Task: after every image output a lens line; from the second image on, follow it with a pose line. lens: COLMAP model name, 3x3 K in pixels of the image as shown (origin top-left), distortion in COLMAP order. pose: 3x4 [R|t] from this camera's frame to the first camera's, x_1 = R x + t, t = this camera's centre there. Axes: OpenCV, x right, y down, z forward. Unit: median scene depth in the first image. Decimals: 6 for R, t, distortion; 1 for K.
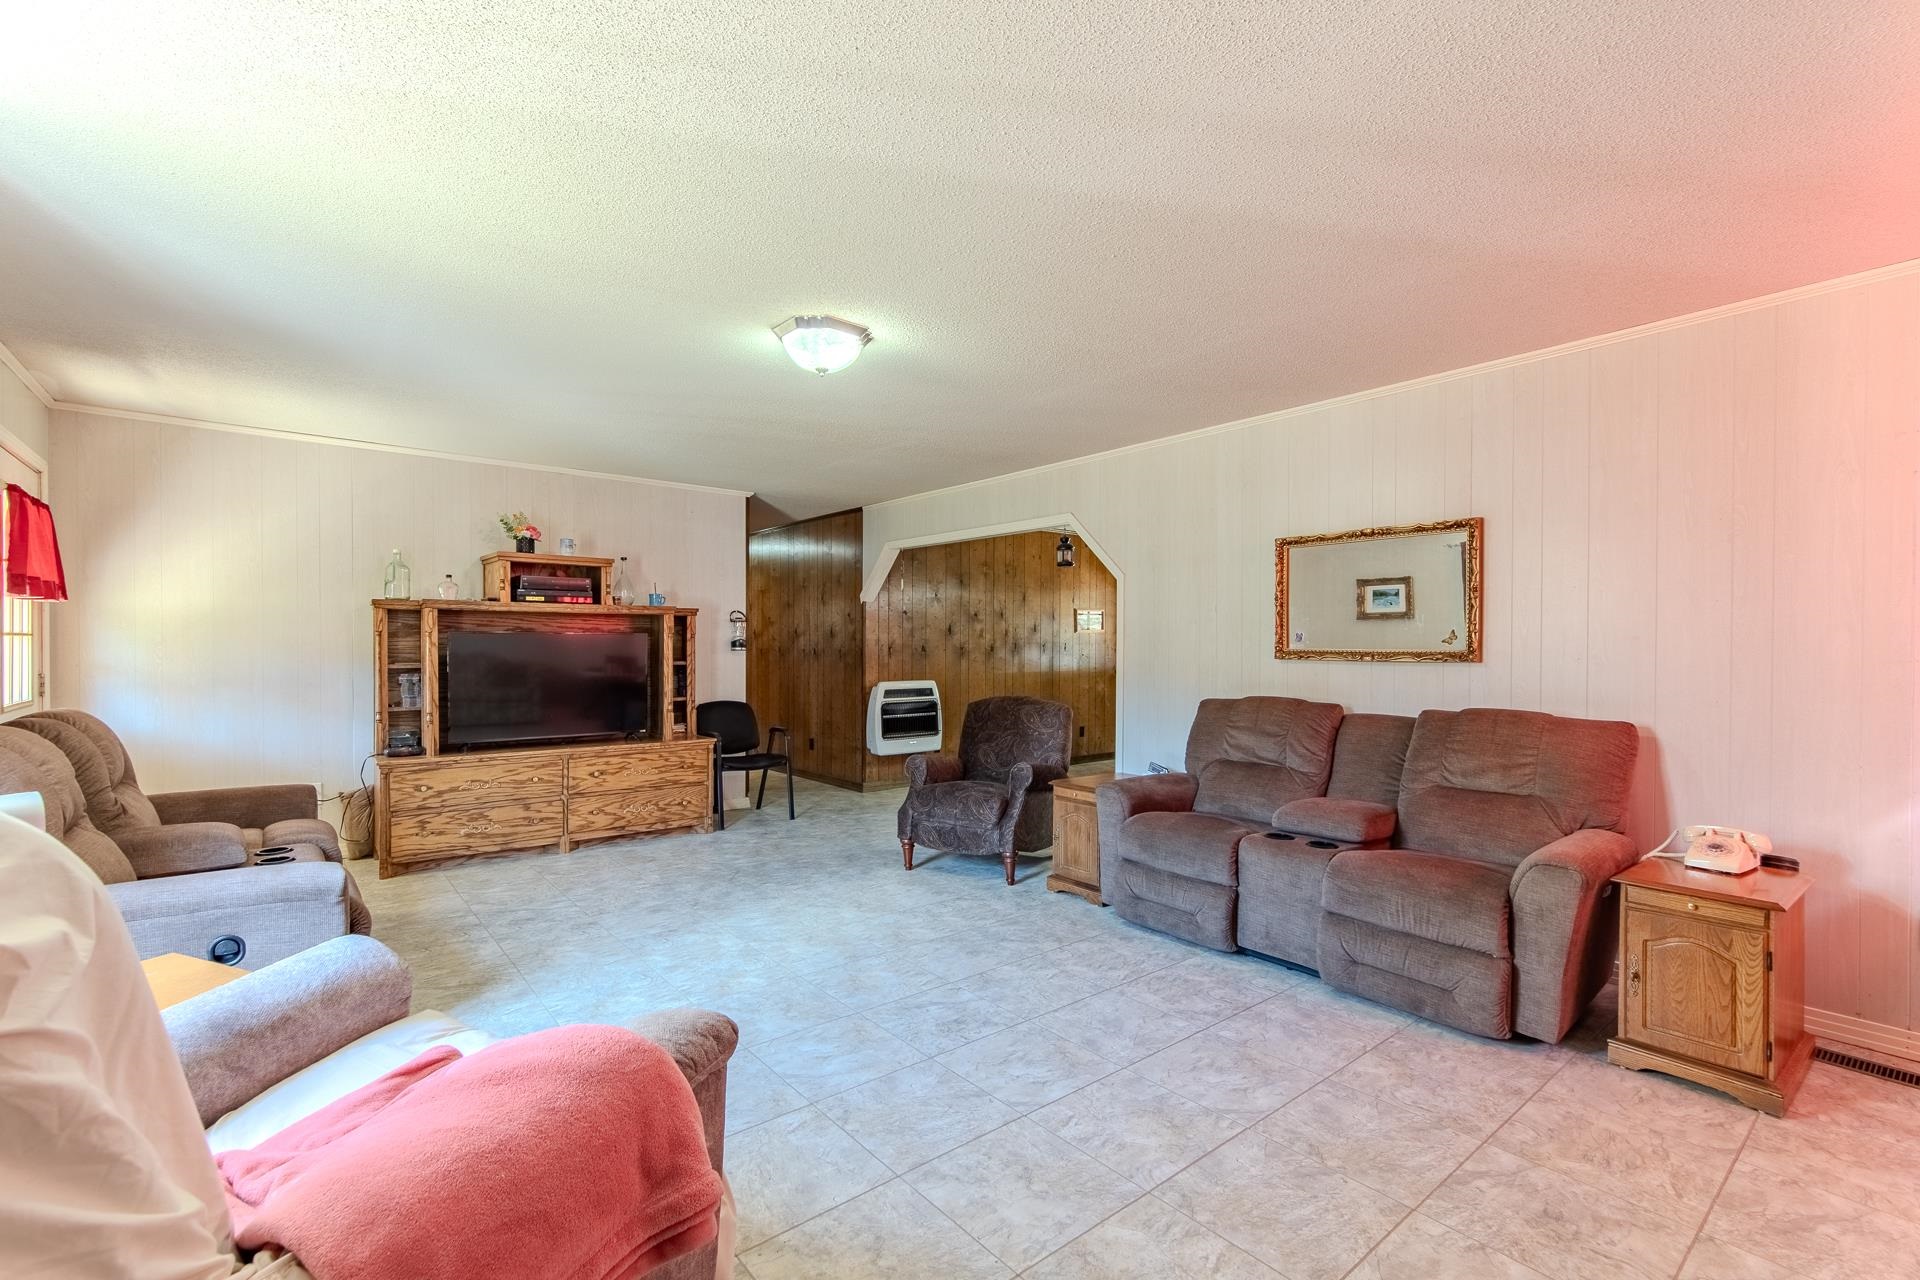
lens RADIAL K [[841.2, 0, 955.2], [0, 841.2, 647.7], [0, 0, 1]] dist [-0.002793, 0.002772]
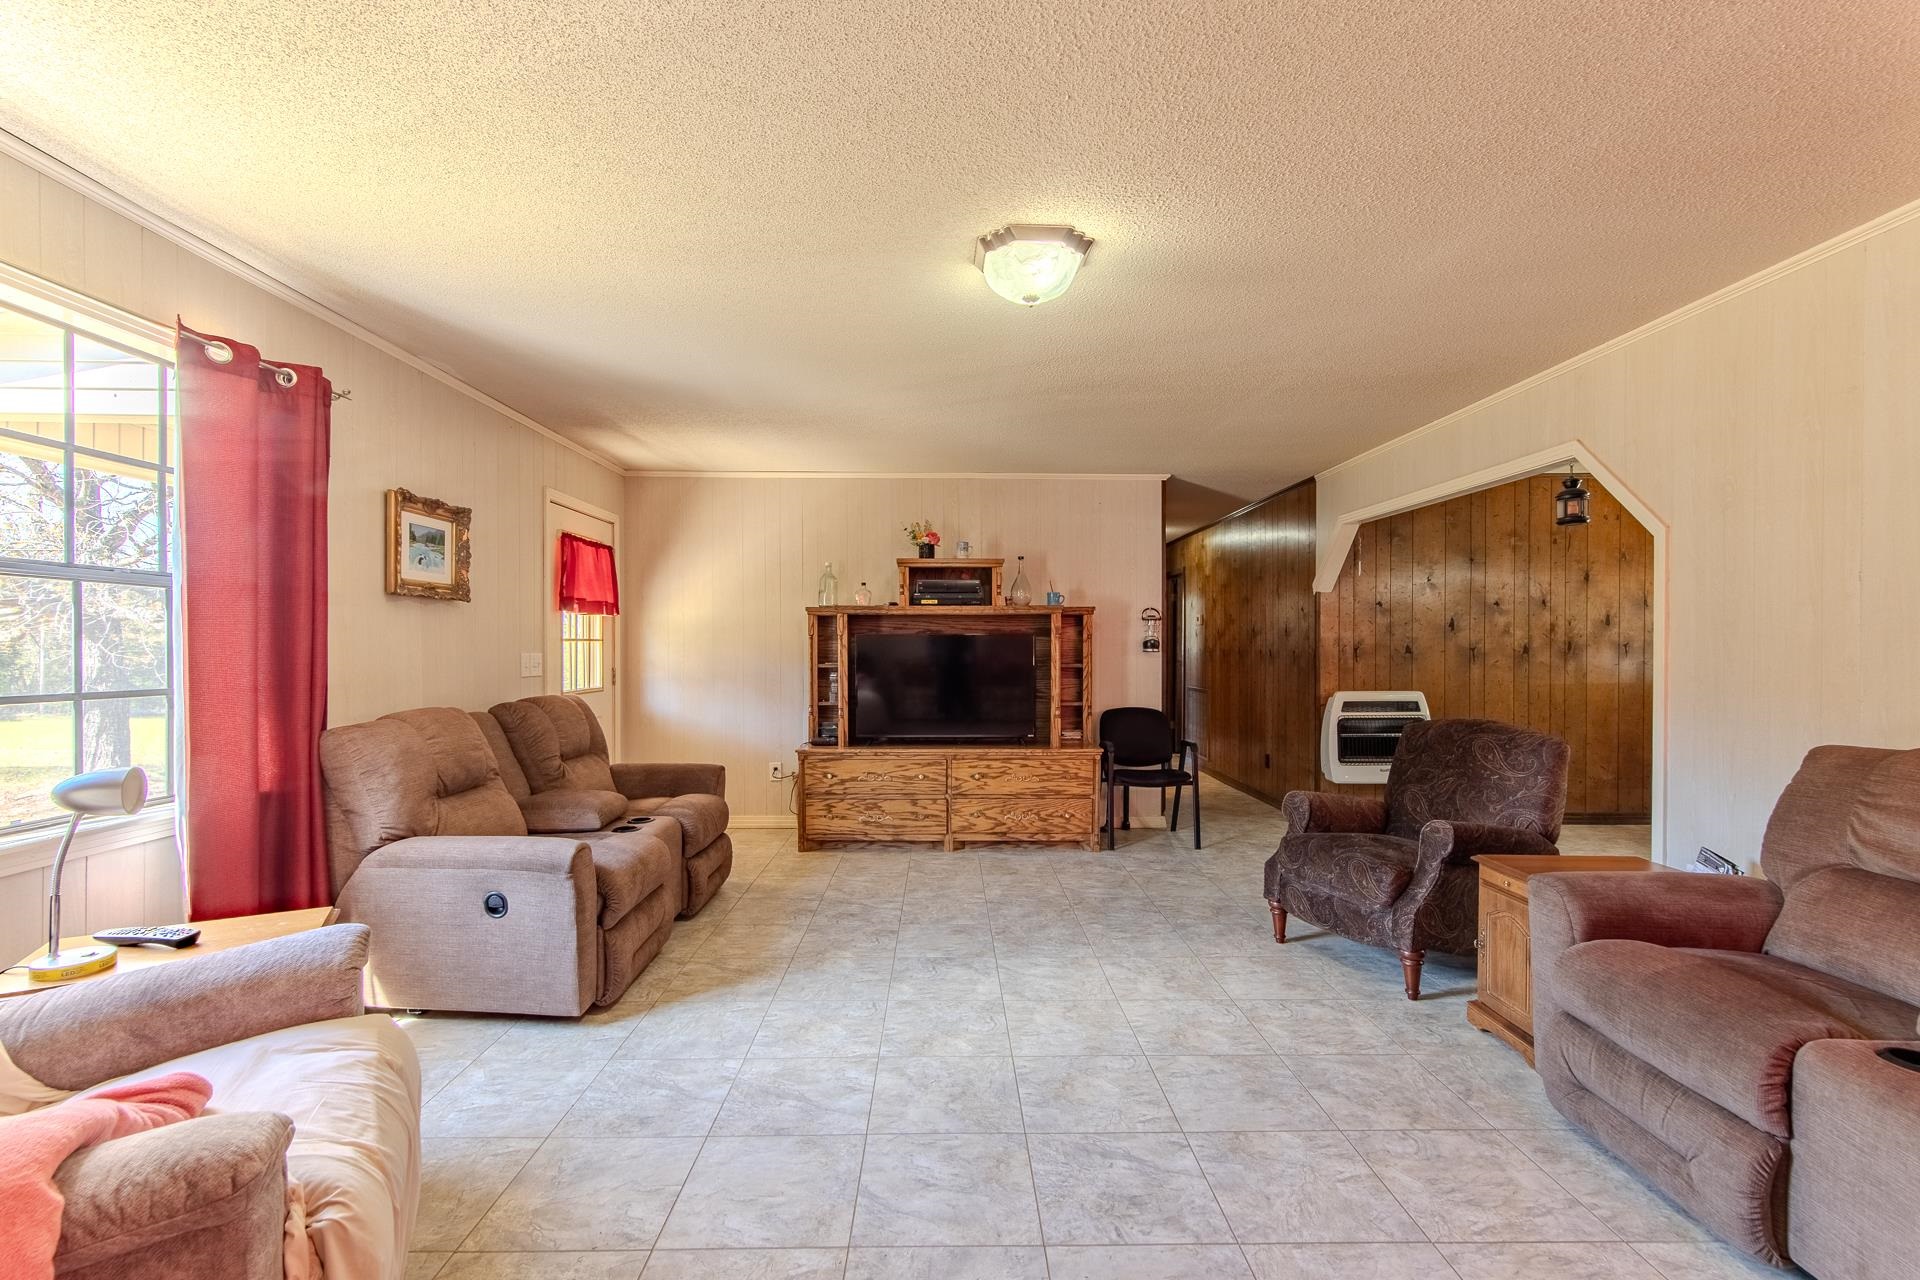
lens RADIAL K [[841.2, 0, 956.3], [0, 841.2, 647.9], [0, 0, 1]] dist [-0.002793, 0.002772]
pose [[0.785060, -0.000995, -0.619419, 0.199472], [0.000629, 0.999999, -0.000810, -0.000681], [0.619420, 0.000246, 0.785060, 0.242675]]
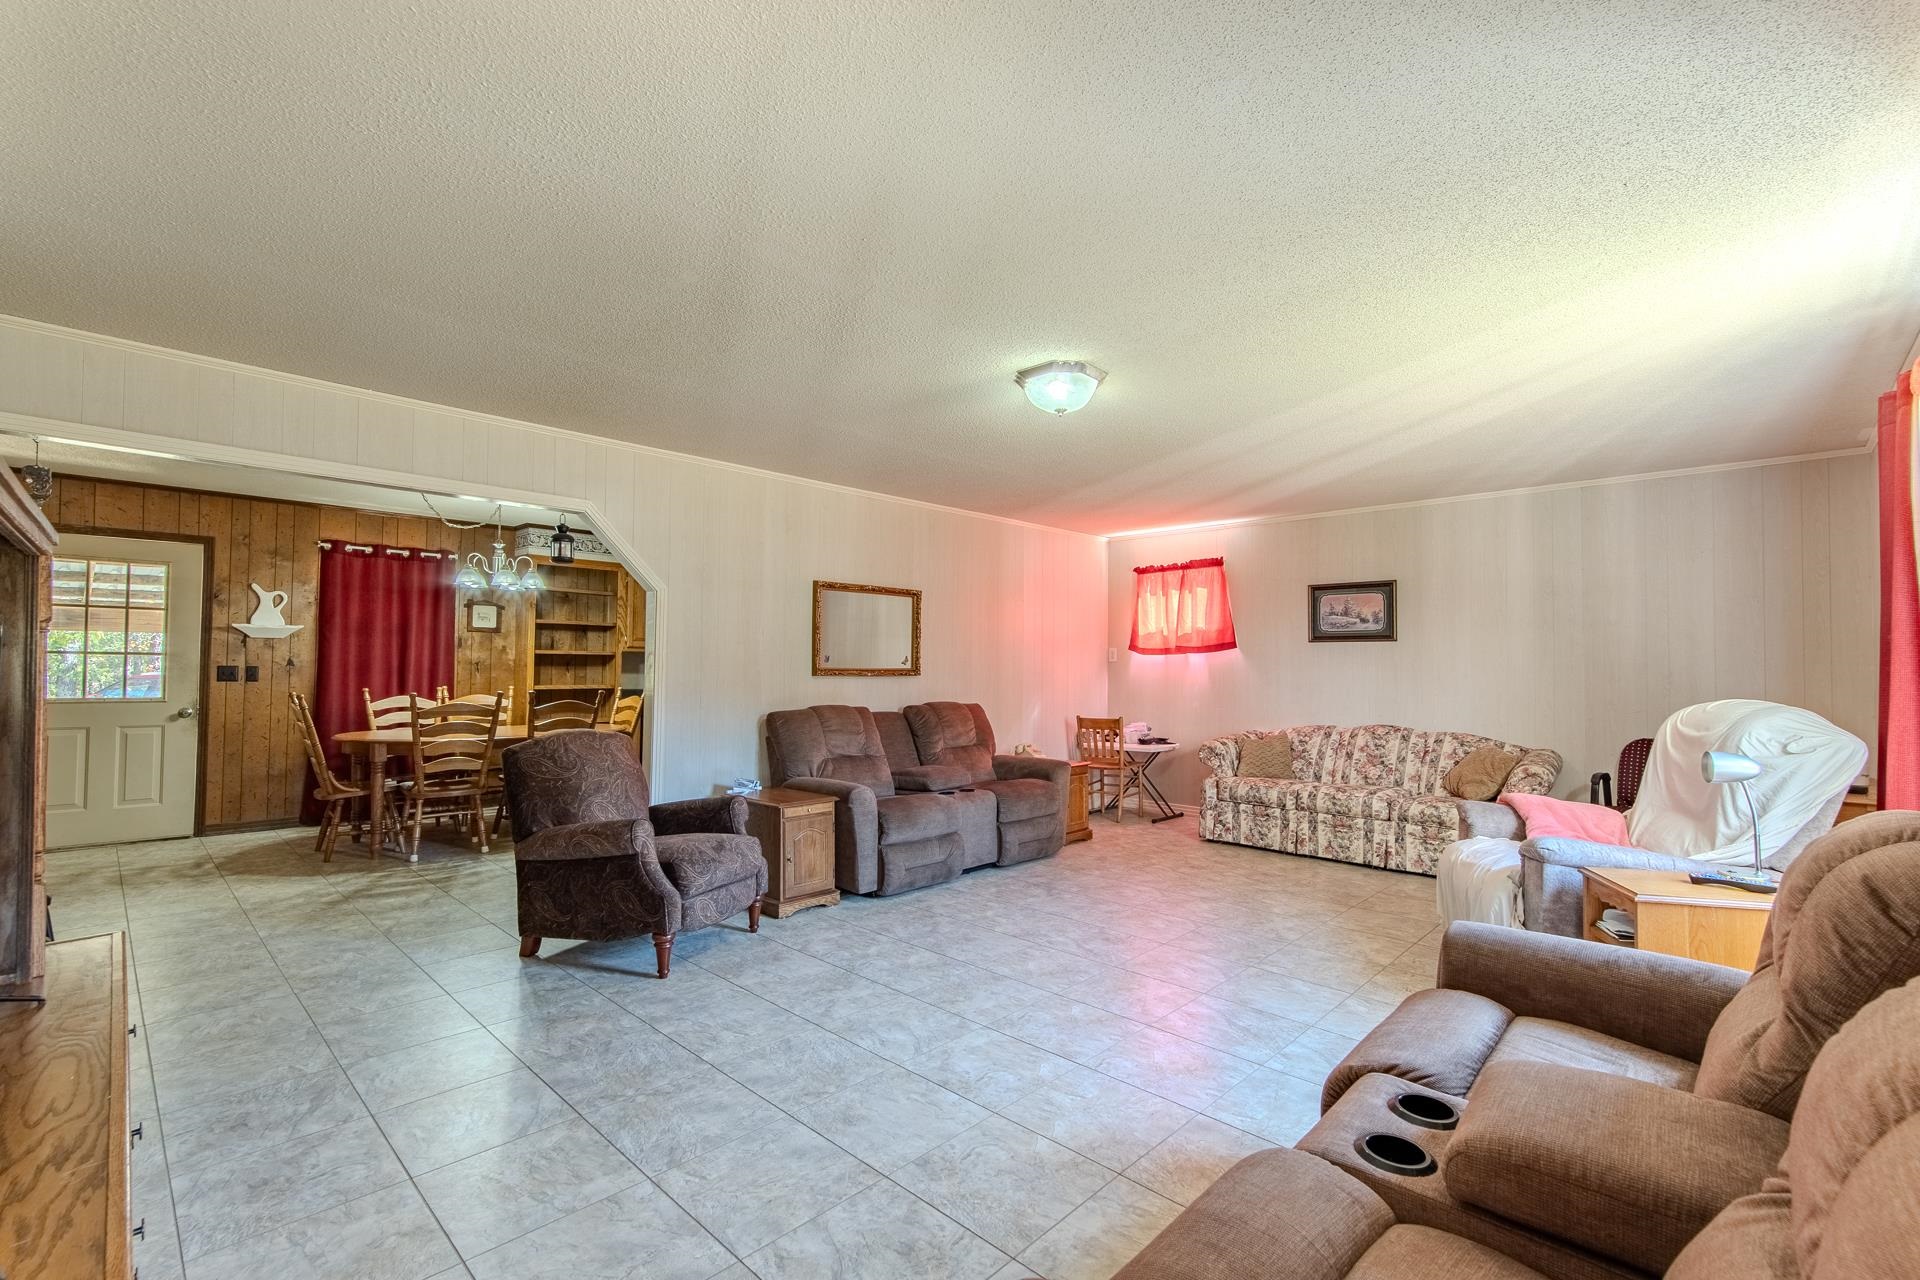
lens RADIAL K [[841.2, 0, 953.5], [0, 841.2, 652.2], [0, 0, 1]] dist [-0.002793, 0.002772]
pose [[-0.120927, 0.014874, 0.992550, -0.863763], [-0.005770, 0.999860, -0.015686, -0.003304], [-0.992645, -0.007624, -0.120824, 0.910630]]
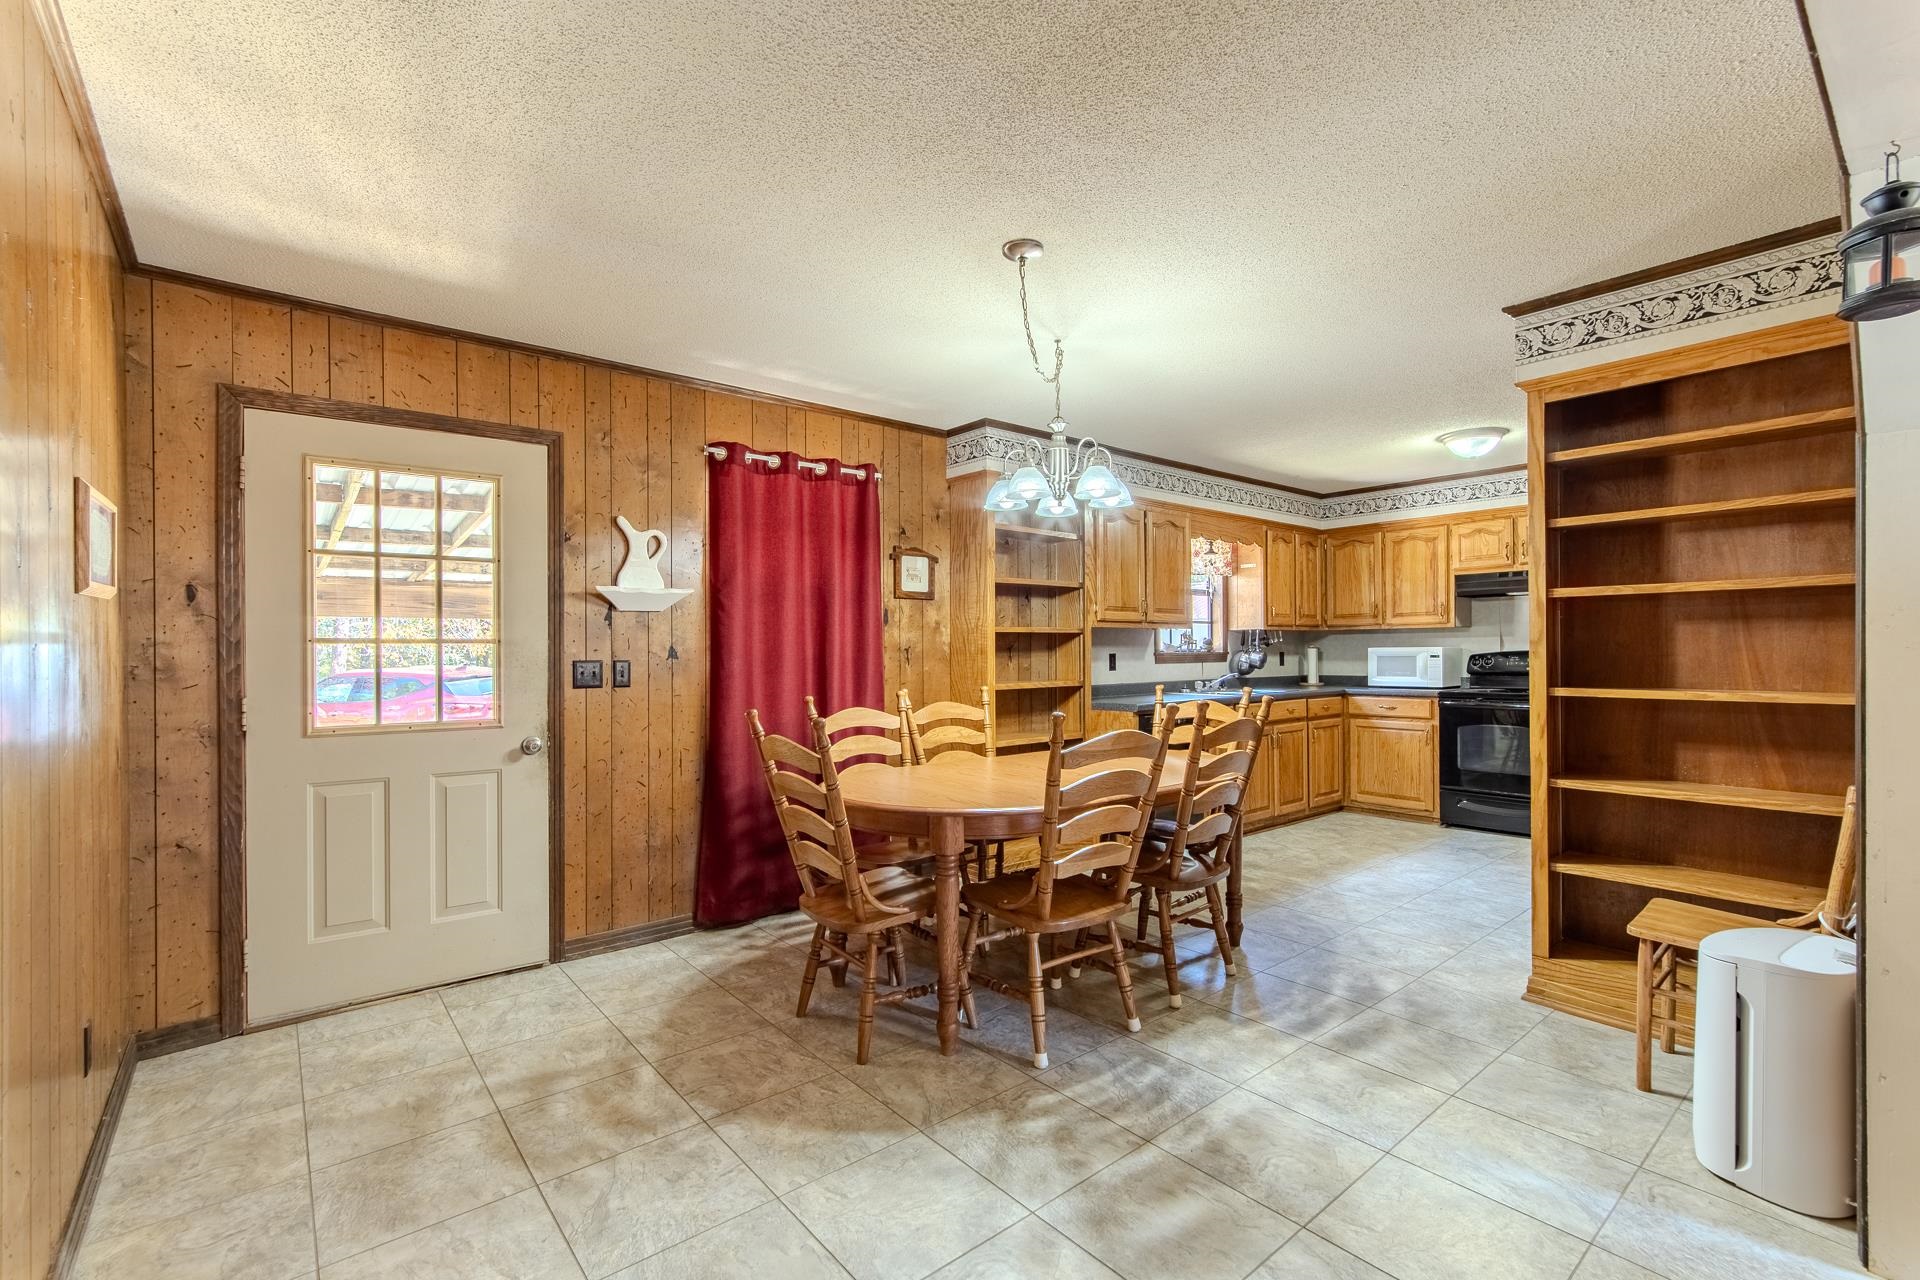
lens RADIAL K [[841.2, 0, 955.2], [0, 841.2, 651.6], [0, 0, 1]] dist [-0.002793, 0.002772]
pose [[-0.010810, -0.003731, 0.999935, -0.138542], [0.012888, 0.999909, 0.003870, -0.002583], [-0.999859, 0.012929, -0.010761, 1.591781]]
